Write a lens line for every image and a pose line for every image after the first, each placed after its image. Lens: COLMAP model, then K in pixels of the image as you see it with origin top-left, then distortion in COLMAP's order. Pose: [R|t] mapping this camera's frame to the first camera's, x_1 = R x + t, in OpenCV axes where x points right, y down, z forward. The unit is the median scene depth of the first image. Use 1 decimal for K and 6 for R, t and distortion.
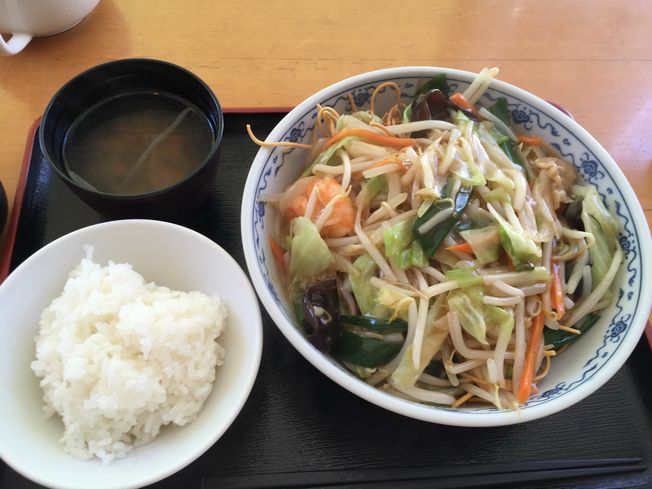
lens RADIAL K [[550.6, 0, 328.5], [0, 550.6, 246.2], [0, 0, 1]] dist [0.065335, -0.057923]
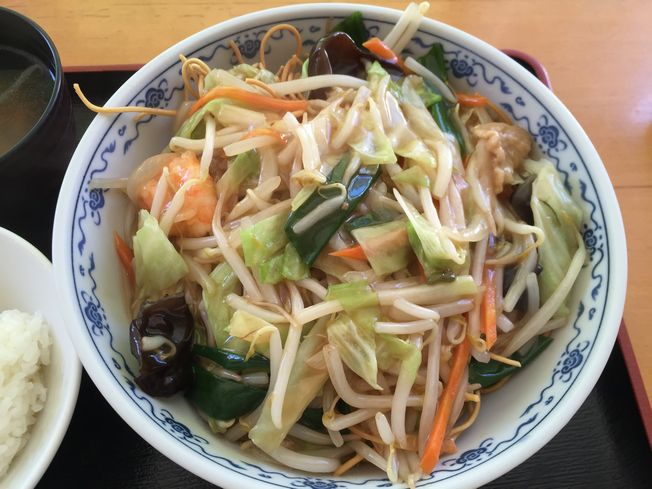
lens RADIAL K [[550.6, 0, 326.0], [0, 550.6, 245.4], [0, 0, 1]] dist [0.065335, -0.057923]
pose [[0.999410, -0.010227, -0.032776, 0.215255], [0.012122, 0.998236, 0.058123, -0.045549], [0.032124, -0.058486, 0.997771, 0.265171]]
